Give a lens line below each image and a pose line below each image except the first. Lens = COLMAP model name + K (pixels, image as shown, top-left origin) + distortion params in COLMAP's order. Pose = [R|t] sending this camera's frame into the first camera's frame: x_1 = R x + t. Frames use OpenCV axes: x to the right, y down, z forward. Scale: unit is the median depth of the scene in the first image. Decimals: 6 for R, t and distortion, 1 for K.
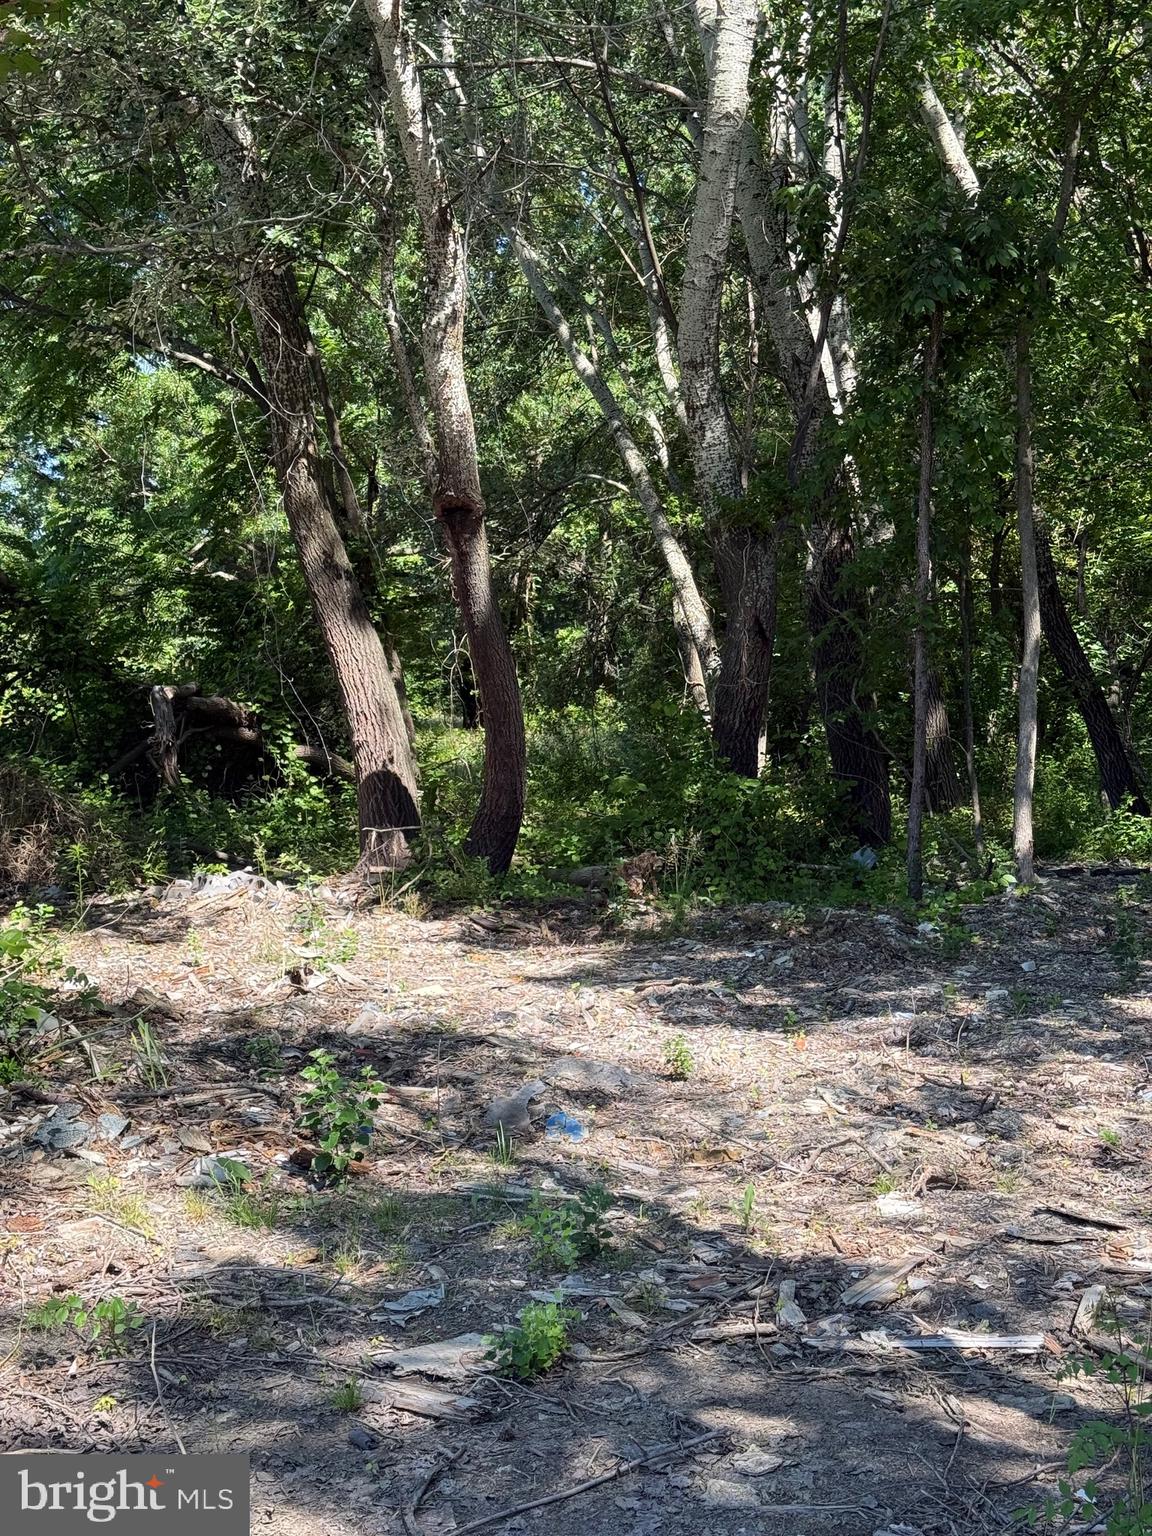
lens RADIAL K [[2125.5, 0, 588.6], [0, 2125.5, 756.3], [0, 0, 1]] dist [0.090963, 0.000000]
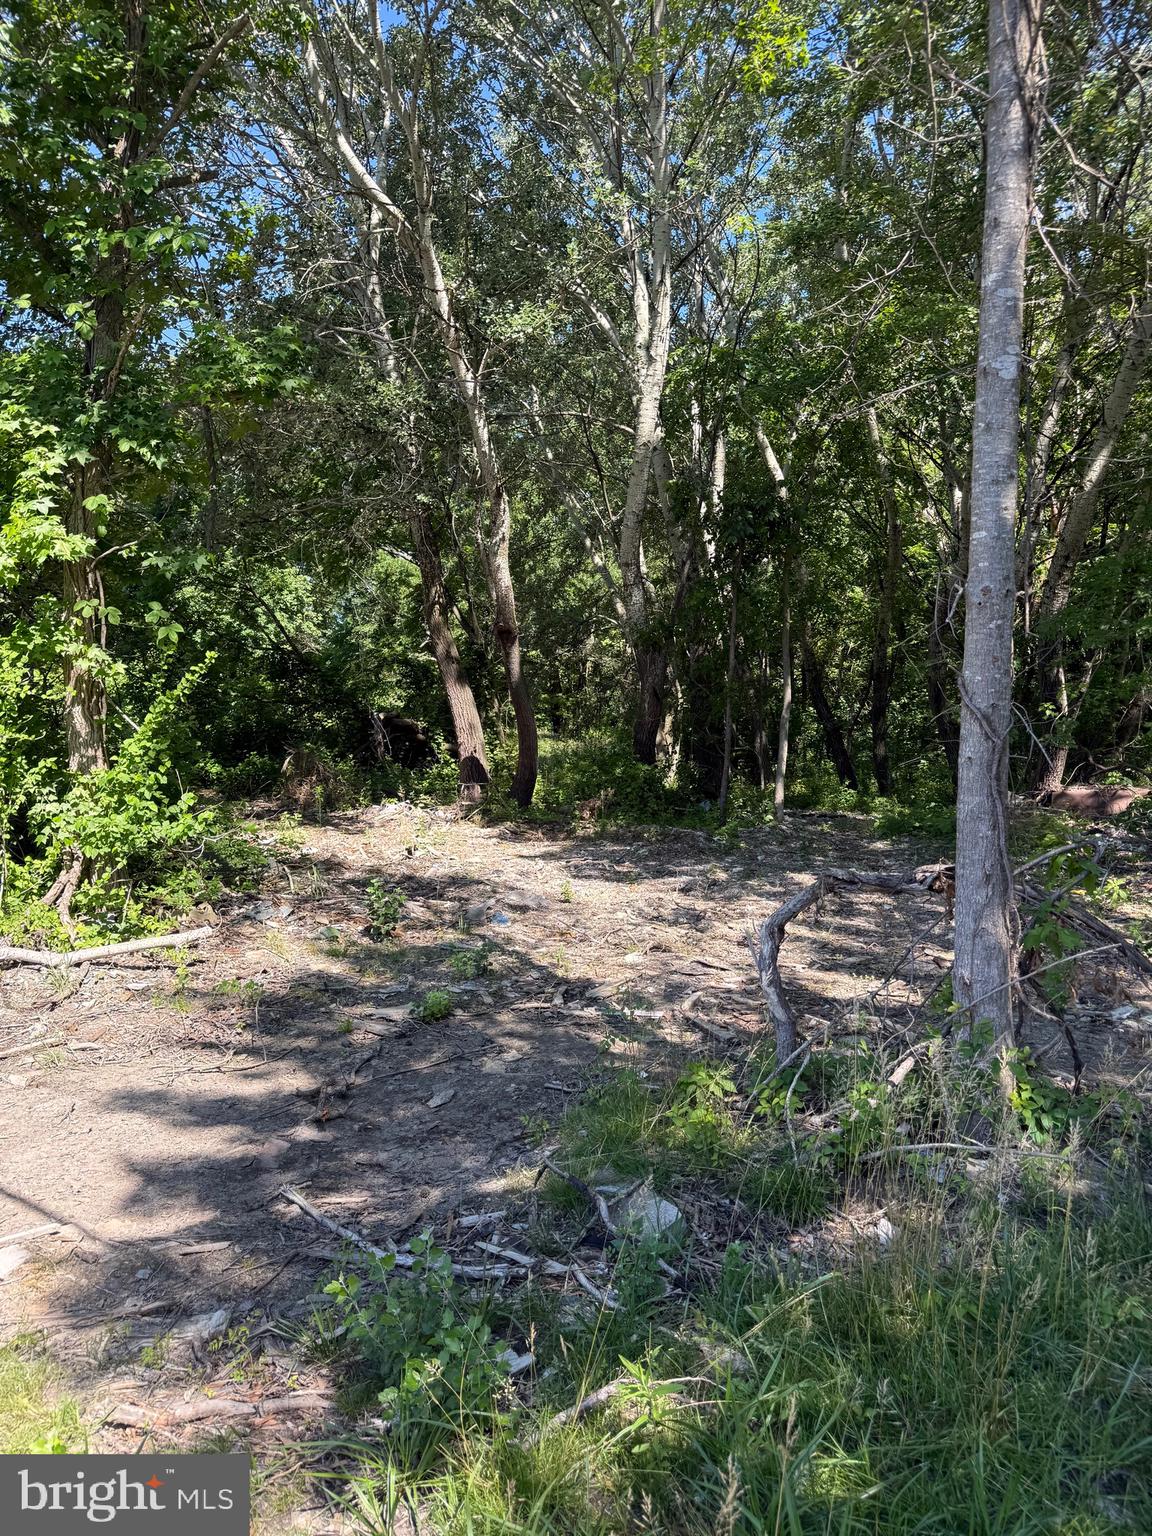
lens RADIAL K [[1065.7, 0, 600.0], [0, 1065.7, 778.2], [0, 0, 1]] dist [0.090654, -0.042951]
pose [[0.999095, 0.030595, -0.029551, 0.061320], [-0.029923, 0.999289, 0.022925, 0.000551], [0.030231, -0.022020, 0.999300, -0.042150]]
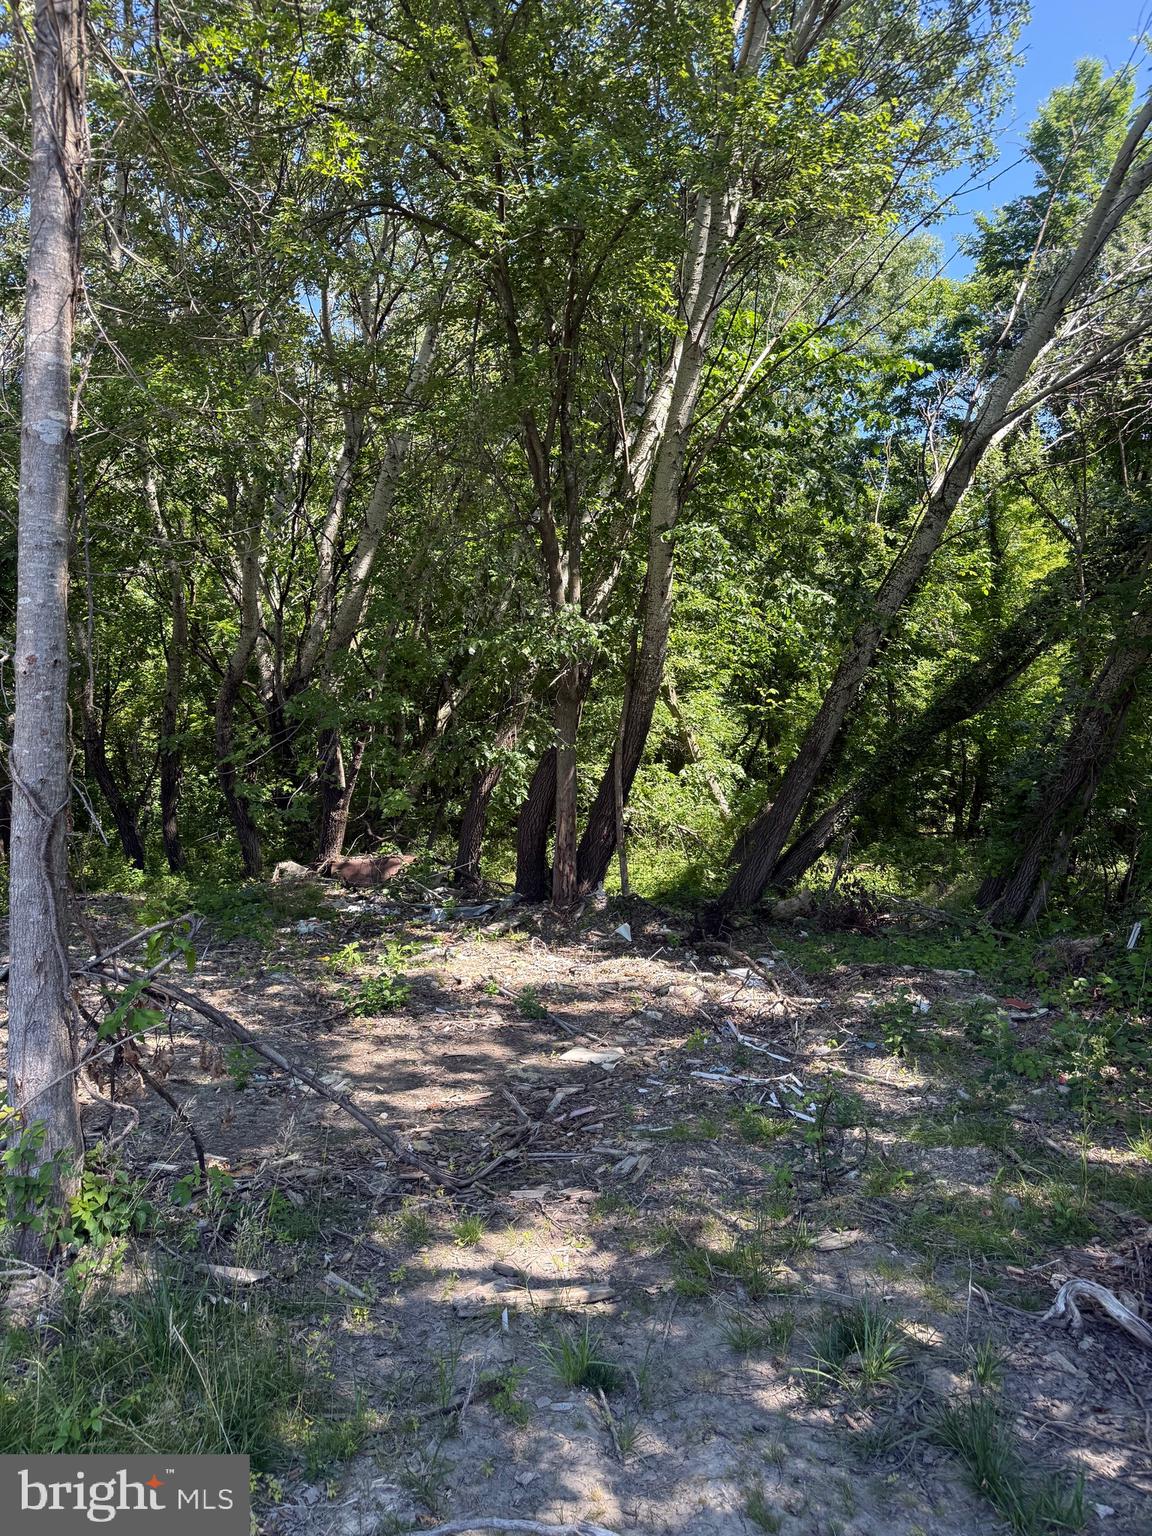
lens RADIAL K [[1065.7, 0, 577.7], [0, 1065.7, 784.4], [0, 0, 1]] dist [0.090654, -0.042951]
pose [[0.858256, 0.028210, 0.512446, 0.124461], [-0.002840, 0.998734, -0.050224, -0.001067], [-0.513214, 0.041649, 0.857250, -0.051802]]
